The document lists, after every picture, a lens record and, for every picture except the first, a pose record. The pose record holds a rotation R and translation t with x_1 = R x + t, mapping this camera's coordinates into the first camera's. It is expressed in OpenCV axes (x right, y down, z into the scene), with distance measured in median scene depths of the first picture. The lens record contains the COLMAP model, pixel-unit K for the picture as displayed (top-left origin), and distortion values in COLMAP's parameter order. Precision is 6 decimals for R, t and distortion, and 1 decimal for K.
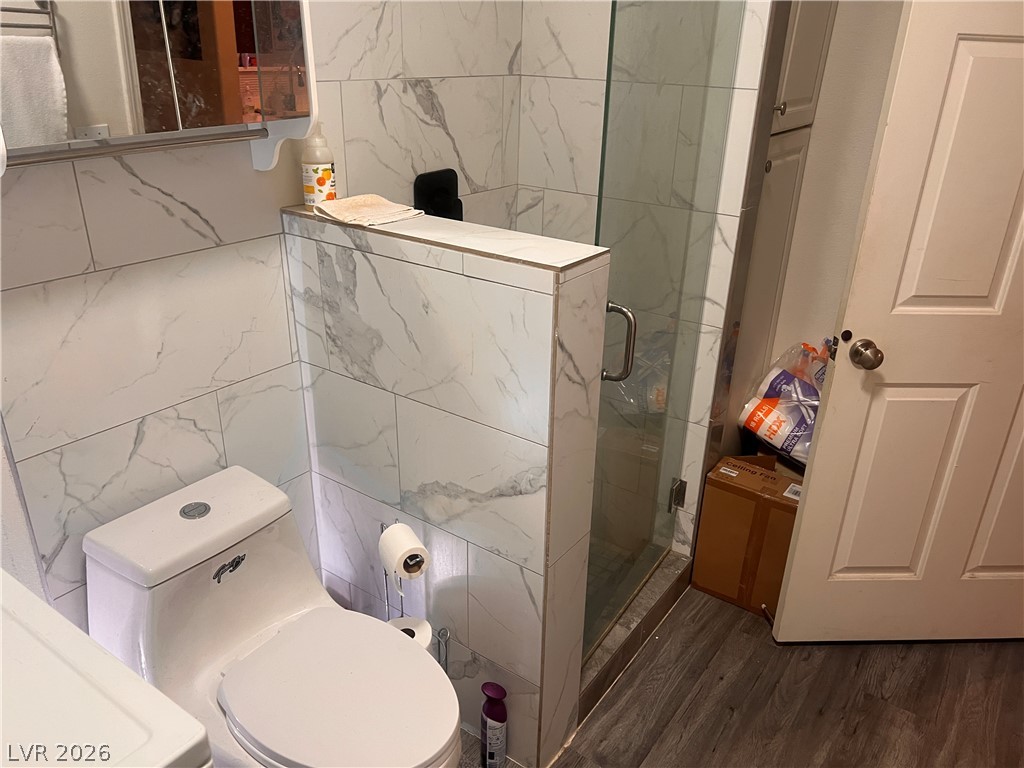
lens RADIAL K [[775.7, 0, 512.0], [0, 775.7, 385.8], [0, 0, 1]] dist [0.031542, -0.039959]
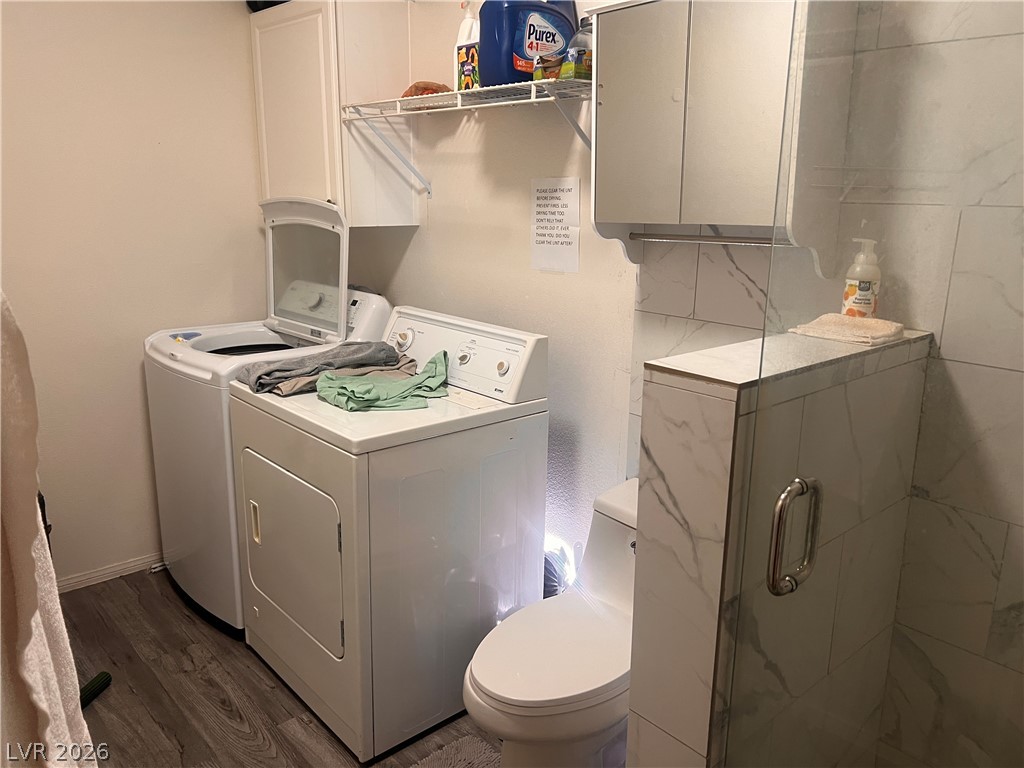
lens RADIAL K [[775.7, 0, 512.9], [0, 775.7, 381.2], [0, 0, 1]] dist [0.031542, -0.039959]
pose [[-0.220022, 0.201220, -0.954516, 0.935552], [-0.423291, 0.861880, 0.279263, -0.305028], [0.878872, 0.465482, -0.104458, 0.895704]]
